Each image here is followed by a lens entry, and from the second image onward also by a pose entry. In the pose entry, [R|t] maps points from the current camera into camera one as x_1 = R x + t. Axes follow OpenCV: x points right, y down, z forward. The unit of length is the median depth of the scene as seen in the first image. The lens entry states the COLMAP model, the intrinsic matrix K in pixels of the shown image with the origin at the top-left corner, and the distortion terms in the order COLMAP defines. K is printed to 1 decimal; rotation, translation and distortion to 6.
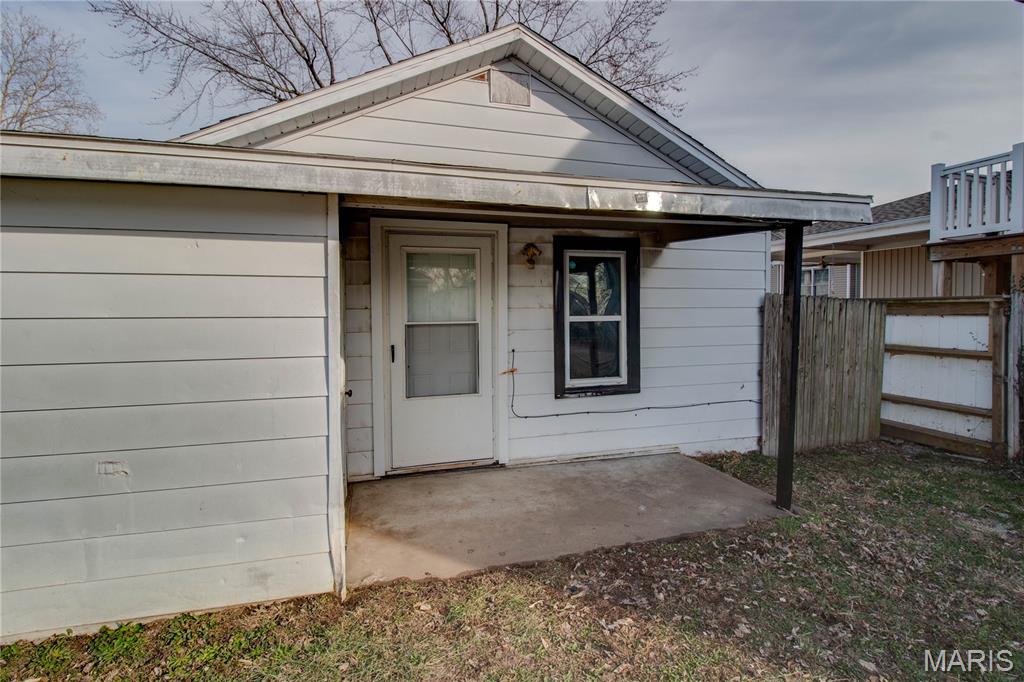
lens RADIAL K [[482.9, 0, 540.9], [0, 482.9, 335.7], [0, 0, 1]] dist [-0.019574, -0.003015]
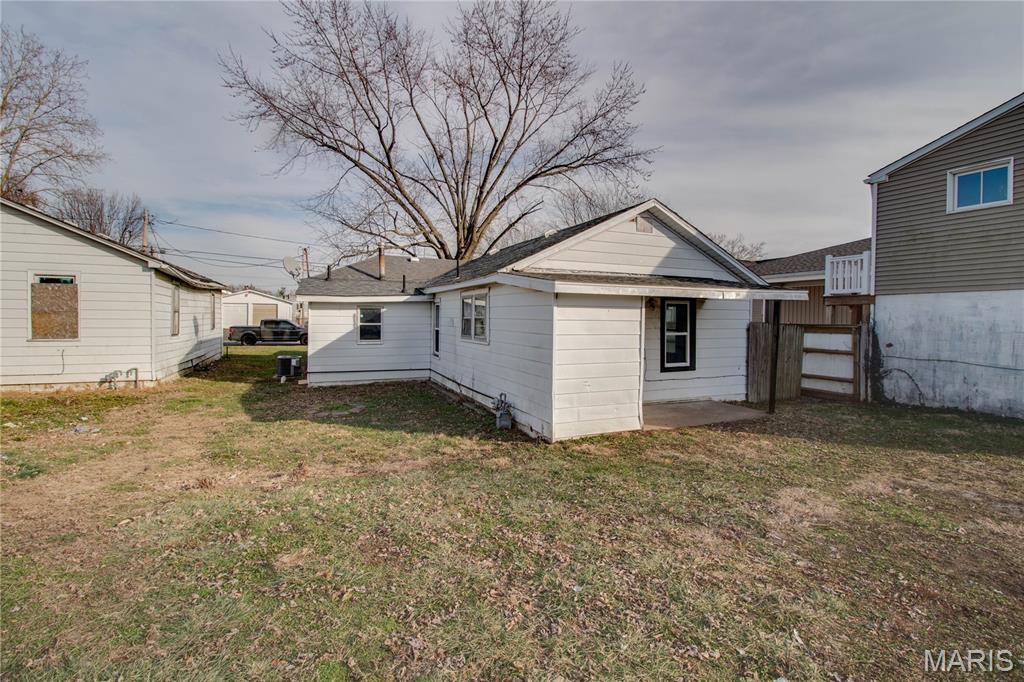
lens RADIAL K [[482.9, 0, 509.1], [0, 482.9, 338.4], [0, 0, 1]] dist [-0.019574, -0.003015]
pose [[0.993302, 0.008009, 0.115273, -0.760547], [-0.006768, 0.999915, -0.011150, 0.010748], [-0.115353, 0.010295, 0.993271, -0.874846]]
